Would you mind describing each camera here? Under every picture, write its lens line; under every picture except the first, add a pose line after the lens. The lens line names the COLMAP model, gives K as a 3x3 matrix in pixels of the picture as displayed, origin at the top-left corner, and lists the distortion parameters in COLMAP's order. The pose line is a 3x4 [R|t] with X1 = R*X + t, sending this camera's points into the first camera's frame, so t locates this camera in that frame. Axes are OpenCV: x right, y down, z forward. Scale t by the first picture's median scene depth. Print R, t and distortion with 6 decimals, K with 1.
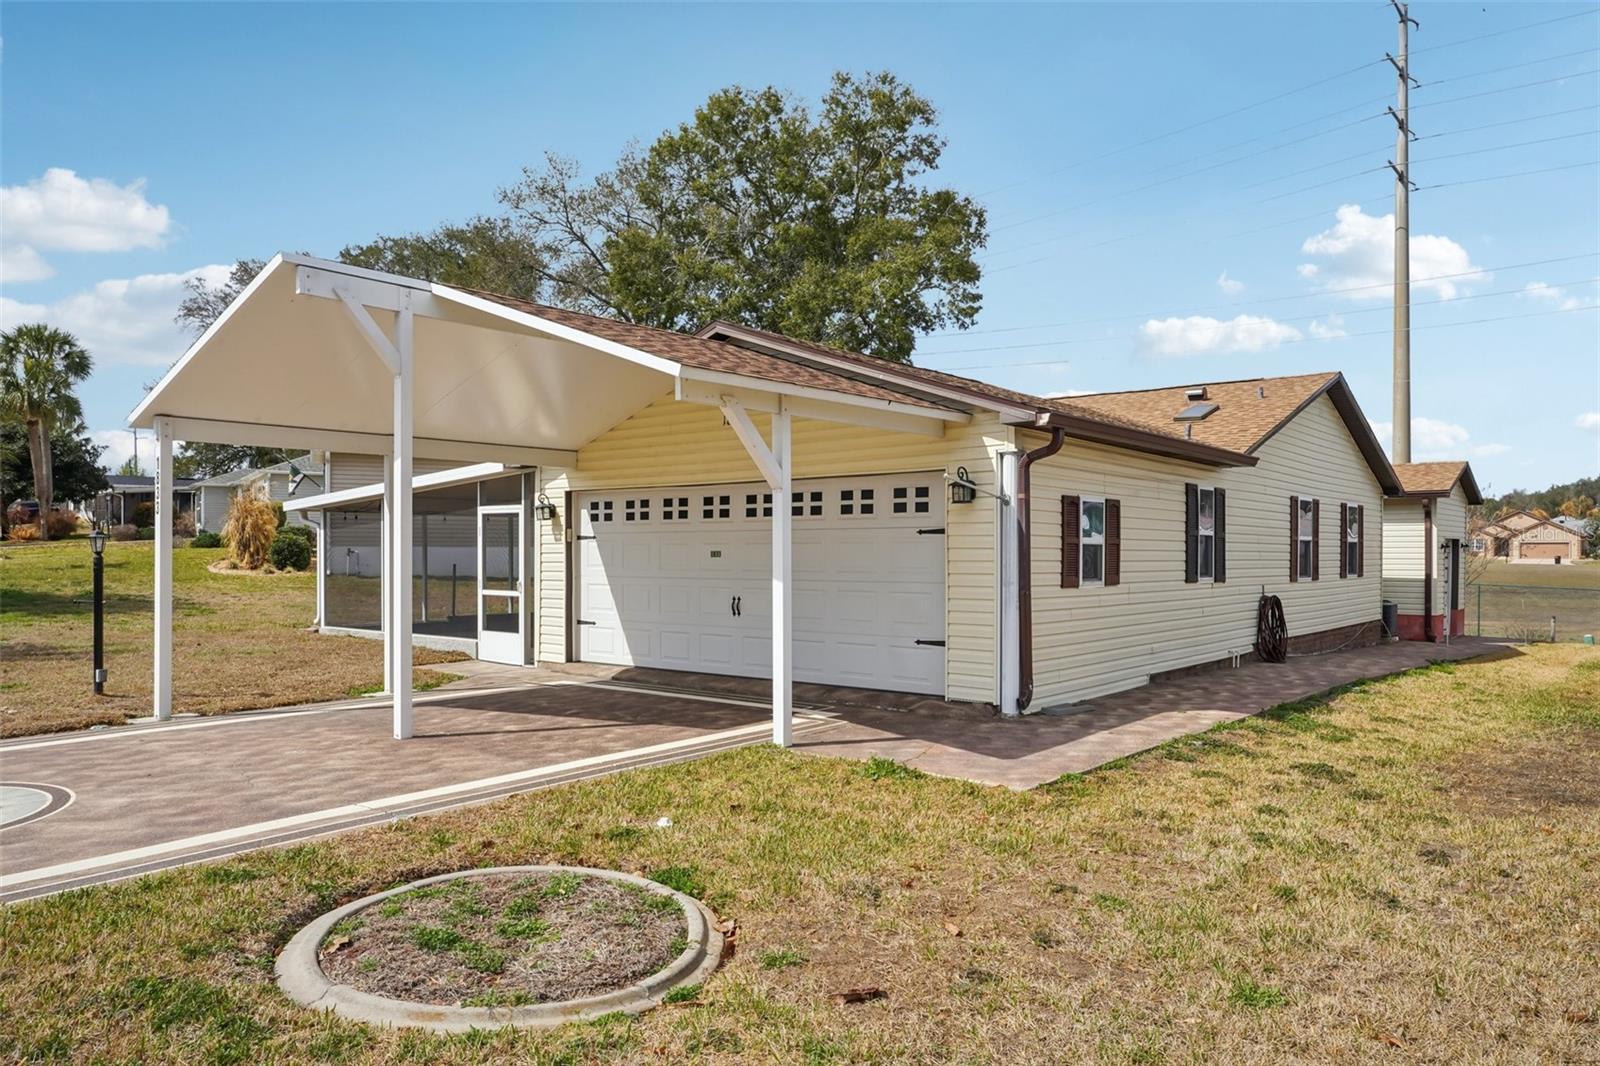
lens RADIAL K [[1090.9, 0, 797.7], [0, 1090.9, 571.0], [0, 0, 1]] dist [-0.001860, 0.001811]
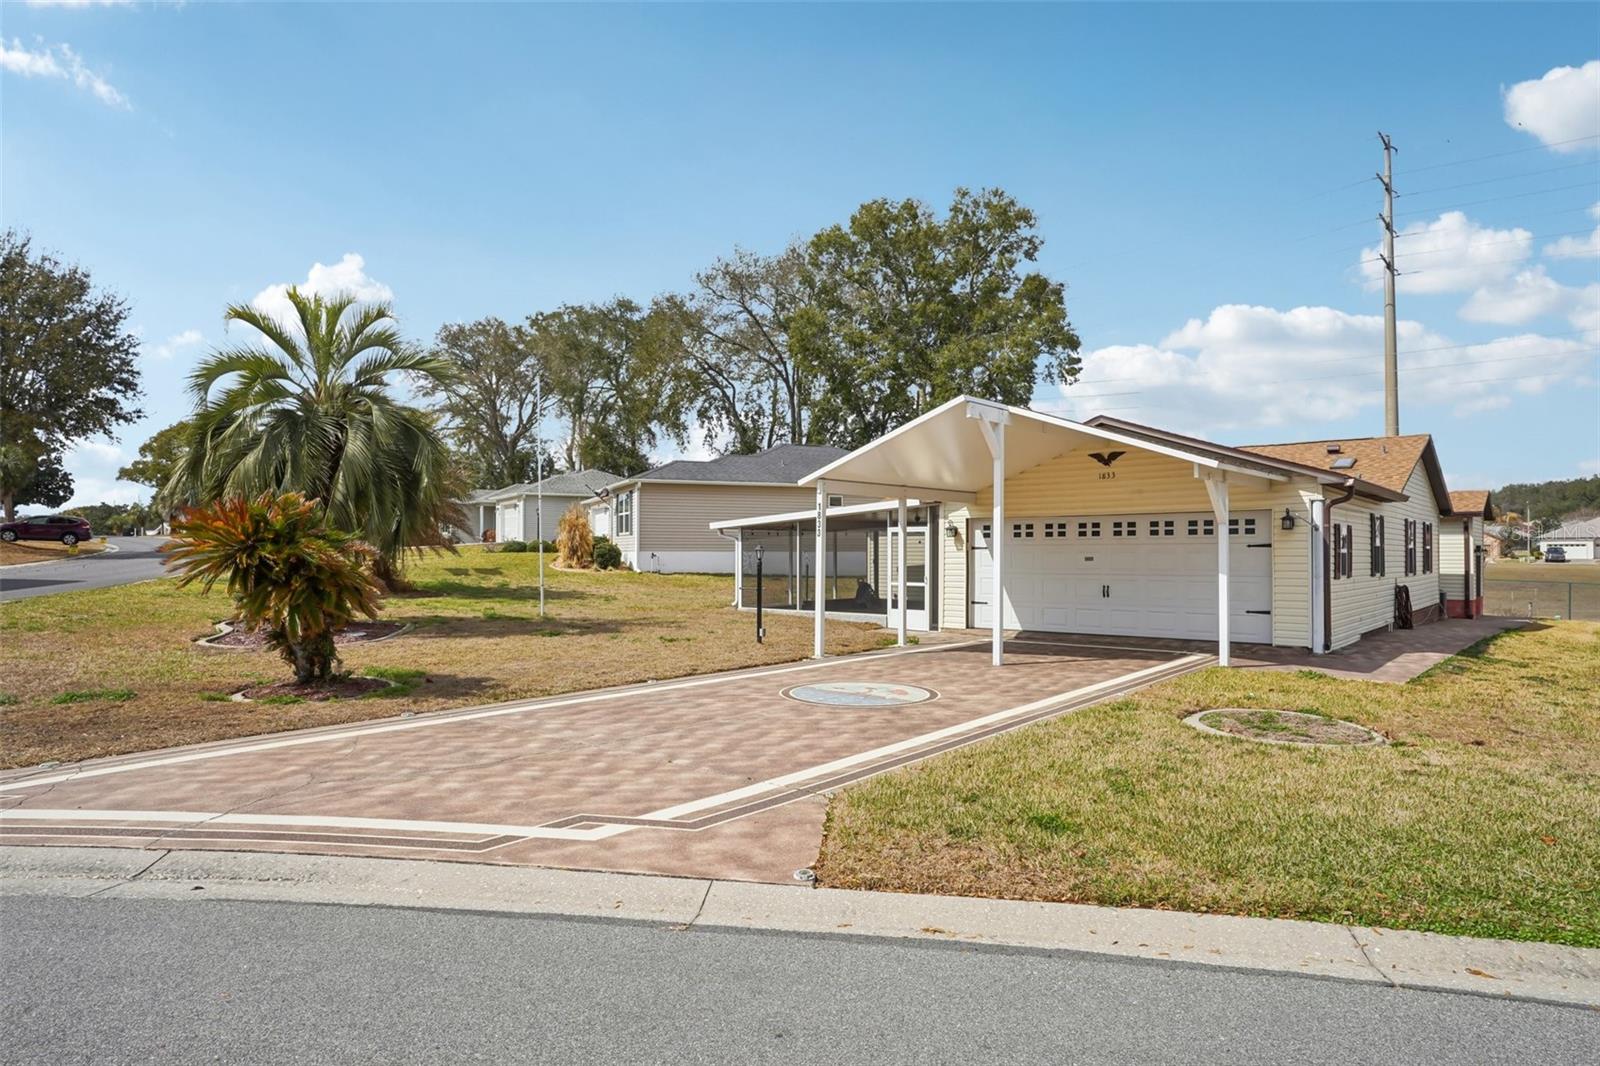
lens RADIAL K [[956.4, 0, 800.0], [0, 956.4, 533.0], [0, 0, 1]] dist [-0.001889, 0.000358]
pose [[0.999976, -0.001242, 0.006779, -0.418195], [0.001500, 0.999269, -0.038196, -0.000281], [-0.006726, 0.038206, 0.999247, -0.329477]]
